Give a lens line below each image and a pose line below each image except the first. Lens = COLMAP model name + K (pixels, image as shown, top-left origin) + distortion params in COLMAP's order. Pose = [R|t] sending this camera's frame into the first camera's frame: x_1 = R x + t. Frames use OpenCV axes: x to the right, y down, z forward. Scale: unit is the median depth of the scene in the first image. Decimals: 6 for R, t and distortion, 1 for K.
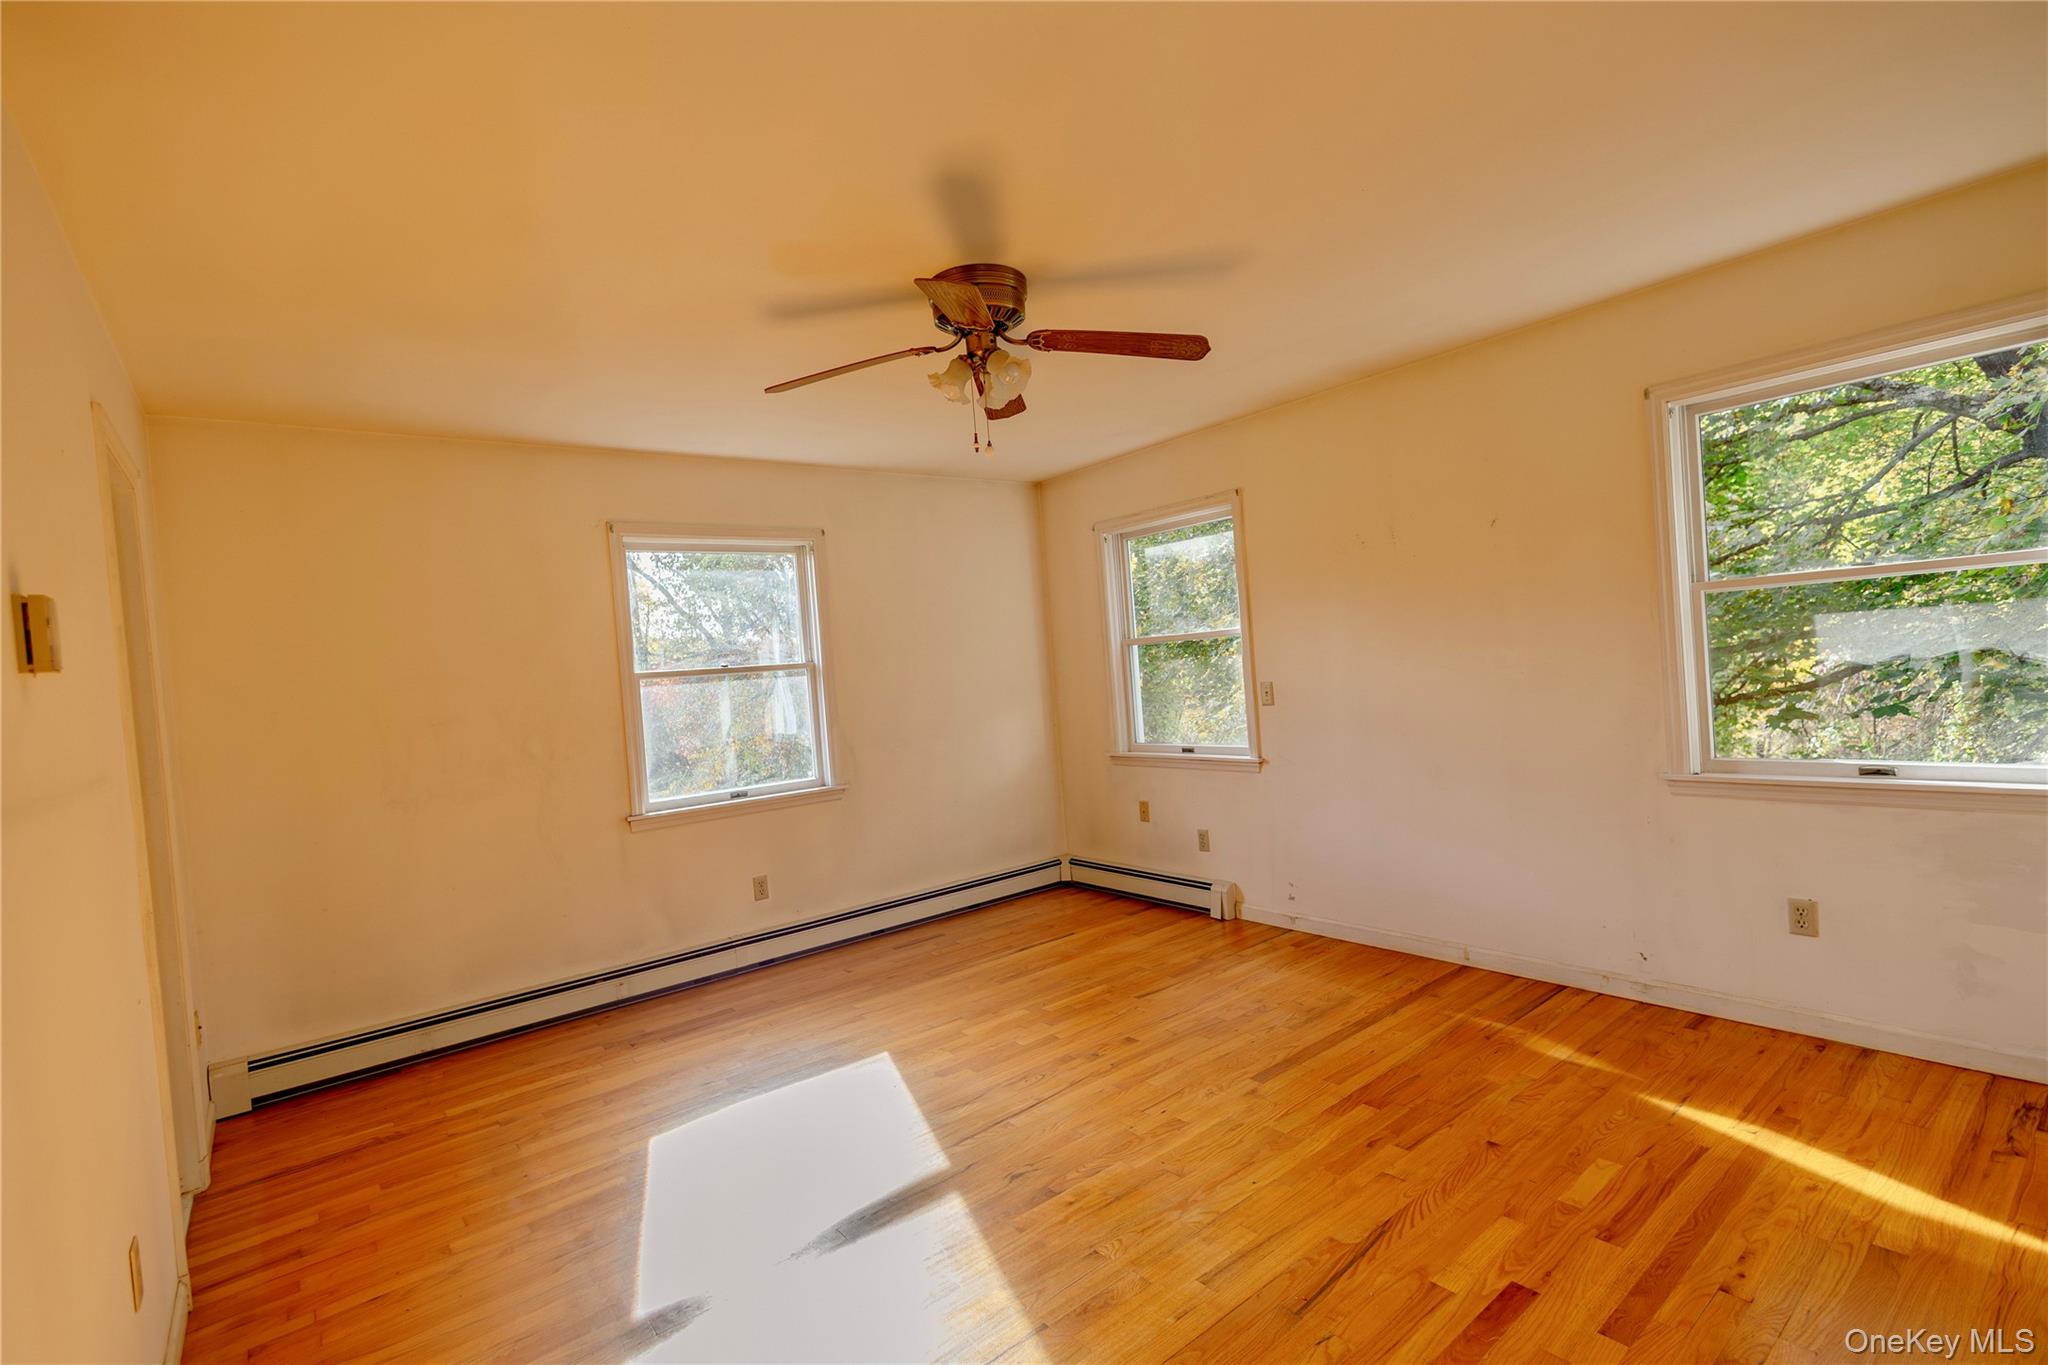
lens RADIAL K [[942.3, 0, 1018.7], [0, 942.3, 682.3], [0, 0, 1]] dist [0.014113, -0.000008]
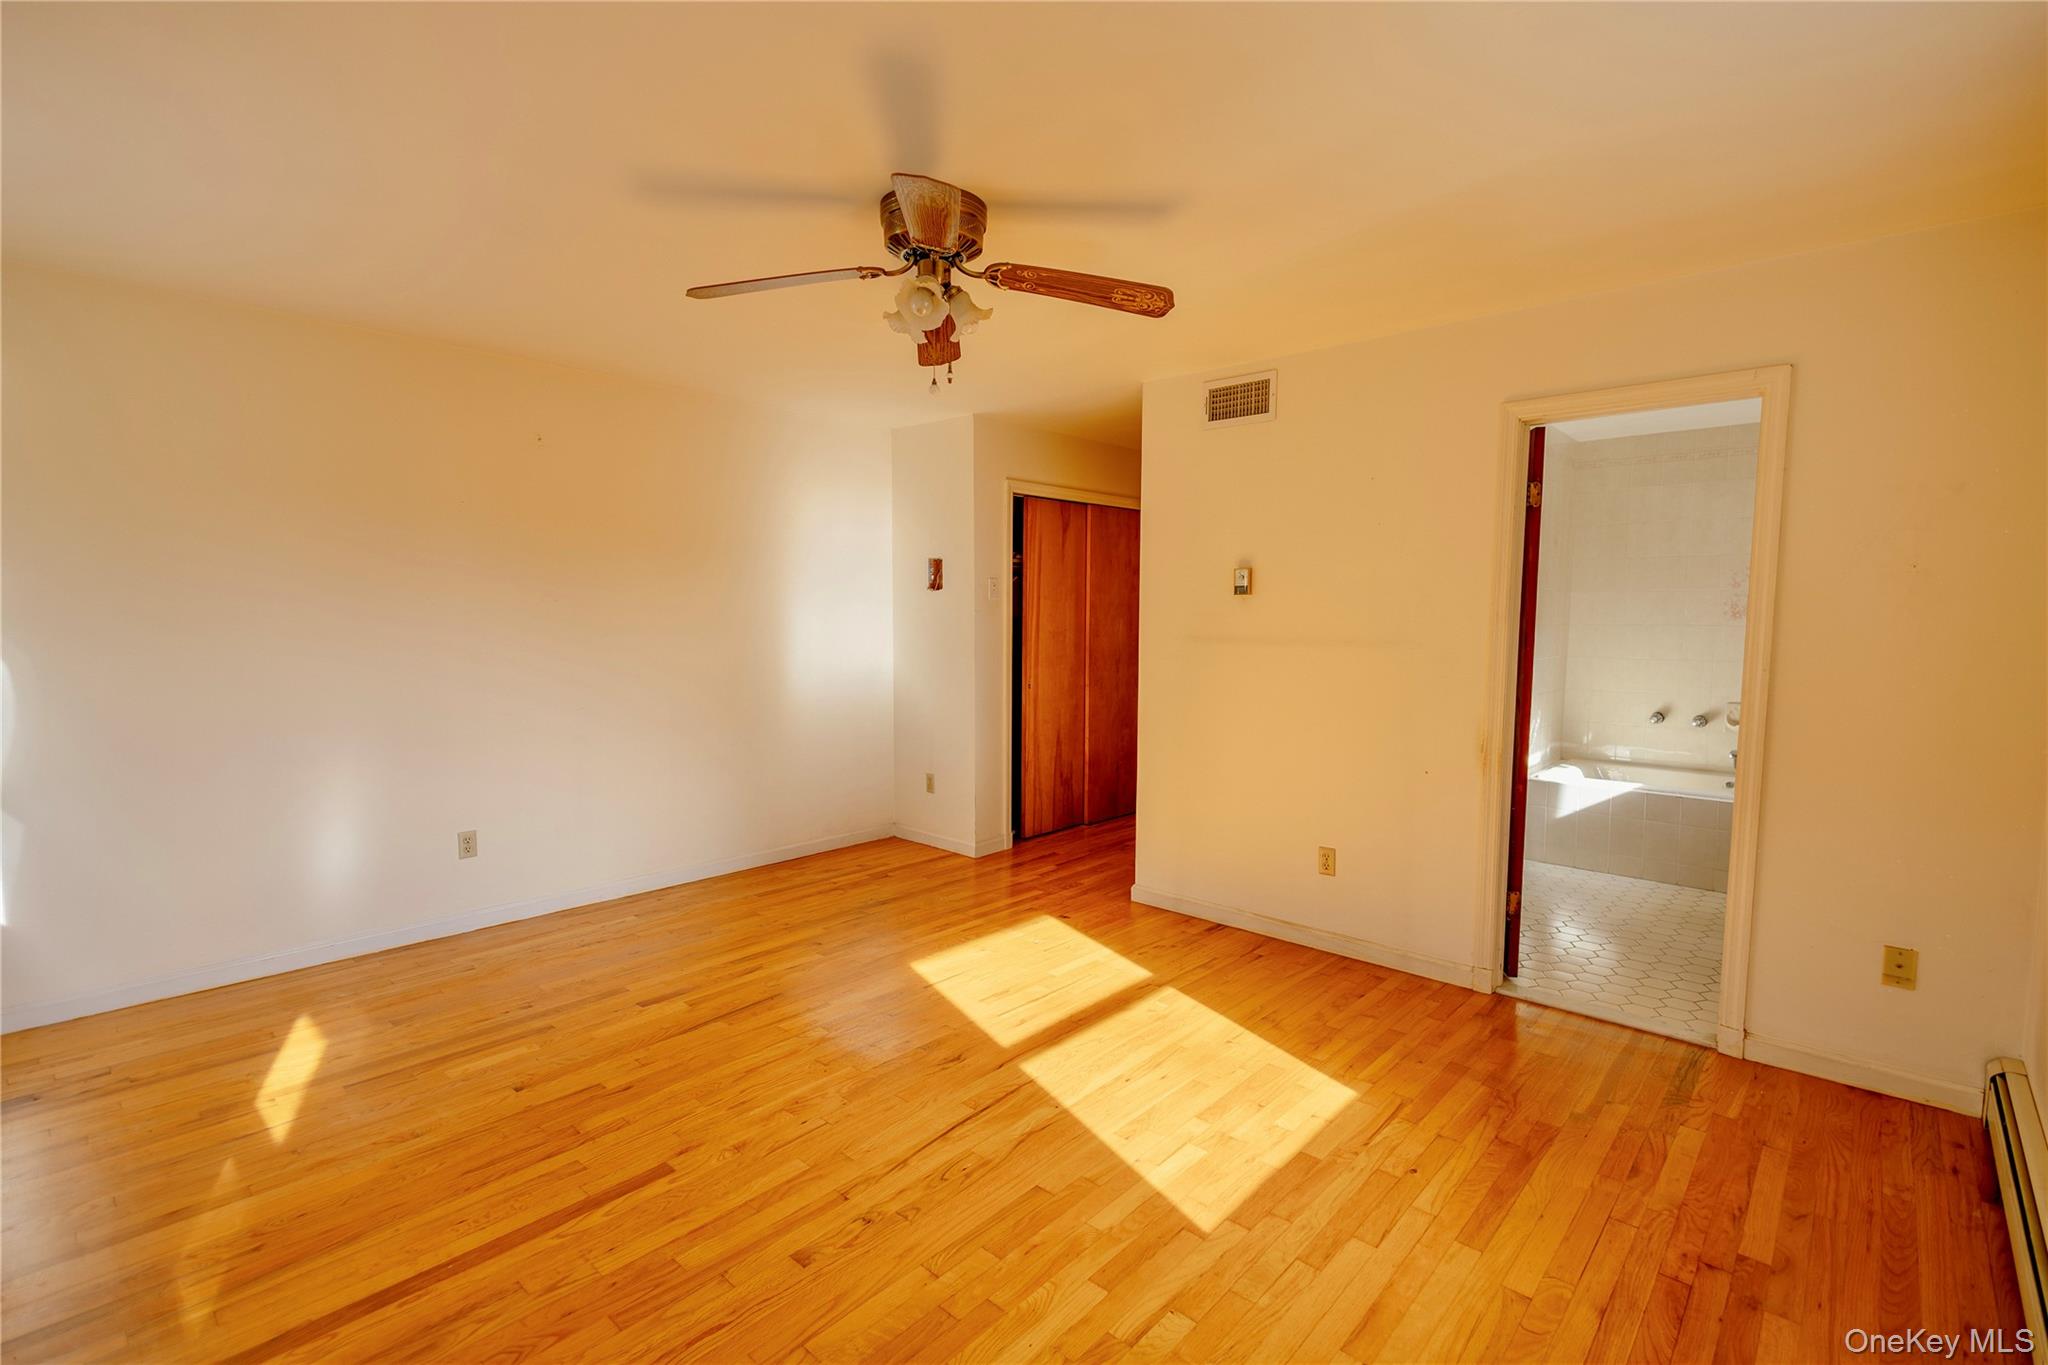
lens RADIAL K [[942.3, 0, 1018.7], [0, 942.3, 682.3], [0, 0, 1]] dist [0.014113, -0.000008]
pose [[-0.984700, 0.084791, -0.152238, 0.044066], [0.068505, 0.991655, 0.109210, -0.043812], [0.160228, 0.097110, -0.982292, 1.591226]]
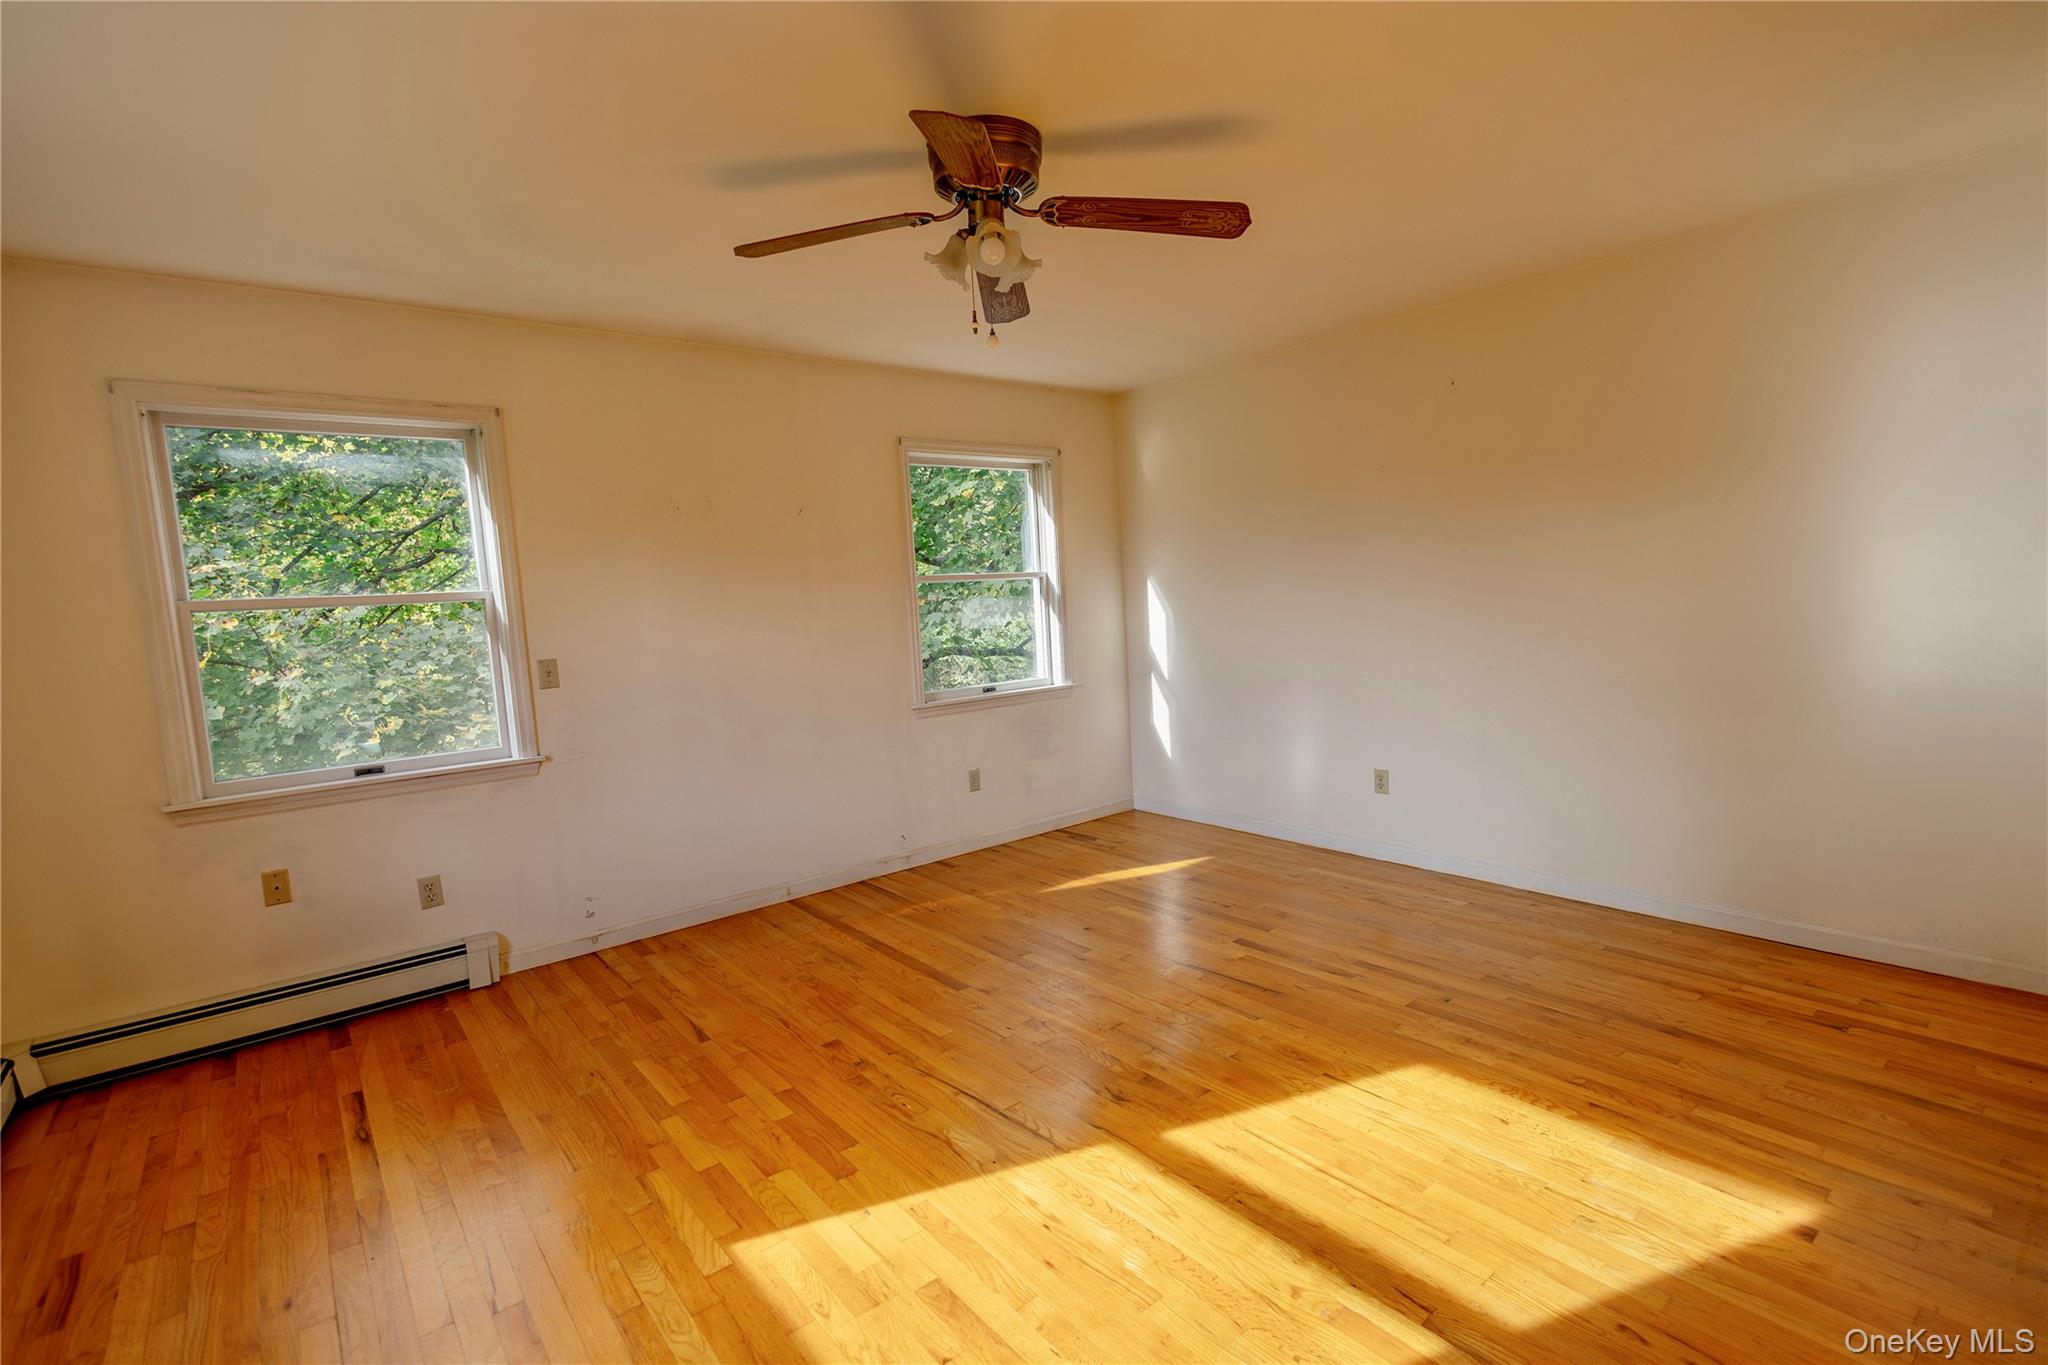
lens RADIAL K [[942.3, 0, 1018.7], [0, 942.3, 682.3], [0, 0, 1]] dist [0.014113, -0.000008]
pose [[-0.003254, -0.014302, 0.999892, -0.743444], [0.074099, 0.997145, 0.014504, 0.050293], [-0.997246, 0.074138, -0.002185, 0.811328]]
